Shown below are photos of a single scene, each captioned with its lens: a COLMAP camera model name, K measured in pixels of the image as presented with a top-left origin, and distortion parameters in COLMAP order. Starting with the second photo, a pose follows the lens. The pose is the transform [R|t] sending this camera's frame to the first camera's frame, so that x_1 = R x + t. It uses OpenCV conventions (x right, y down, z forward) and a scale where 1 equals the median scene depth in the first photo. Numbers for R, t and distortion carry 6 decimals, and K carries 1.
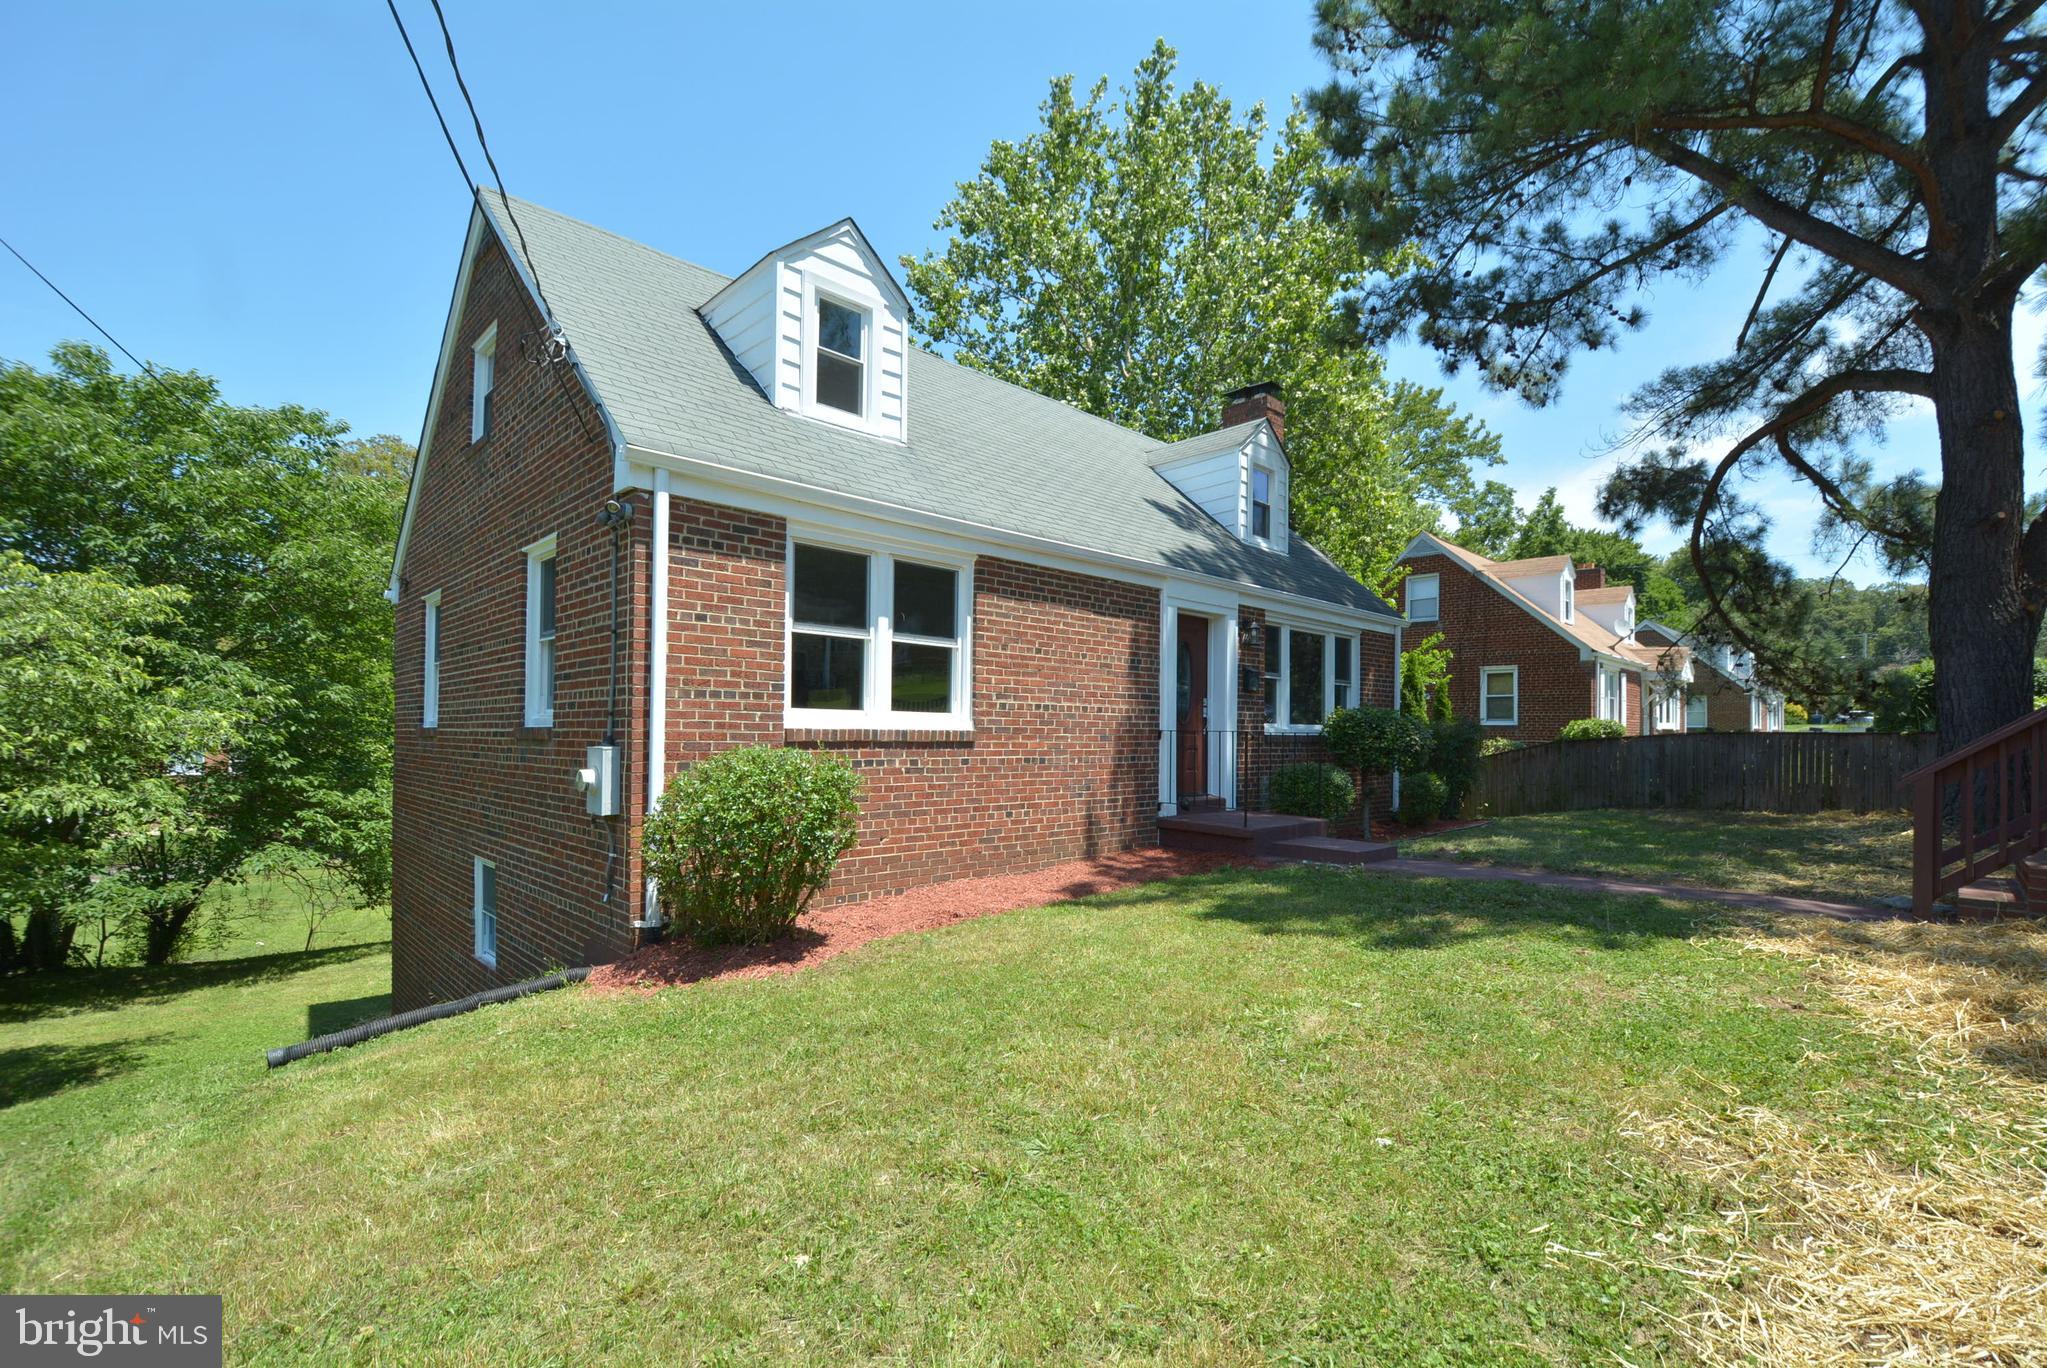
lens RADIAL K [[898.4, 0, 1049.1], [0, 898.4, 713.1], [0, 0, 1]] dist [0.012478, -0.019150]
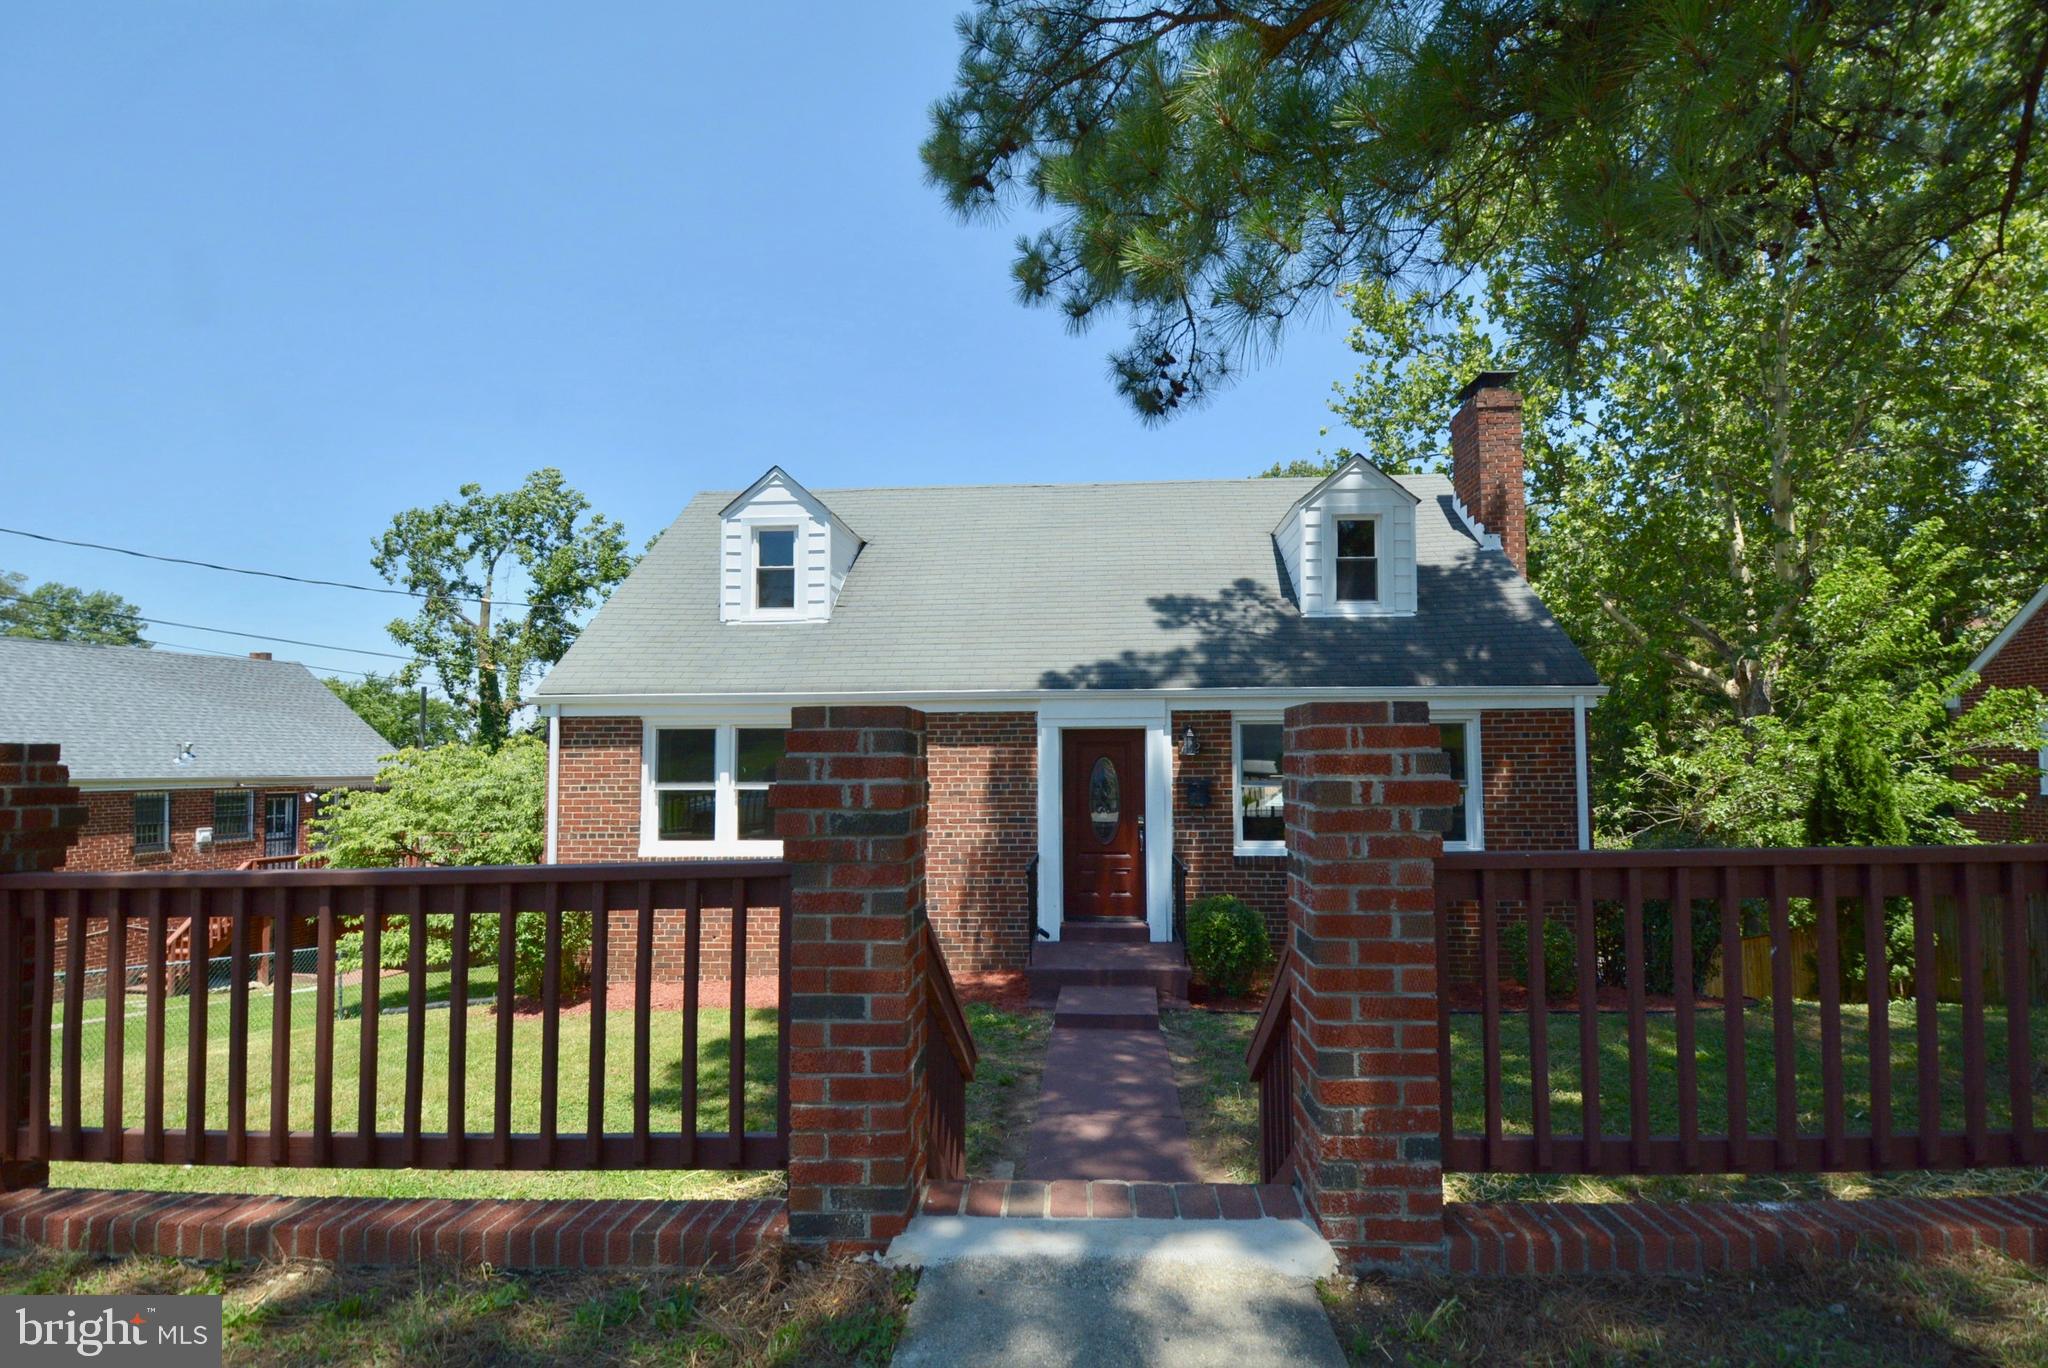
lens RADIAL K [[898.8, 0, 1049.6], [0, 898.8, 713.1], [0, 0, 1]] dist [0.012478, -0.019150]
pose [[0.671552, -0.053748, -0.739005, 1.049109], [0.031513, 0.998535, -0.043987, -0.109493], [0.740287, 0.006251, 0.672262, 0.403991]]
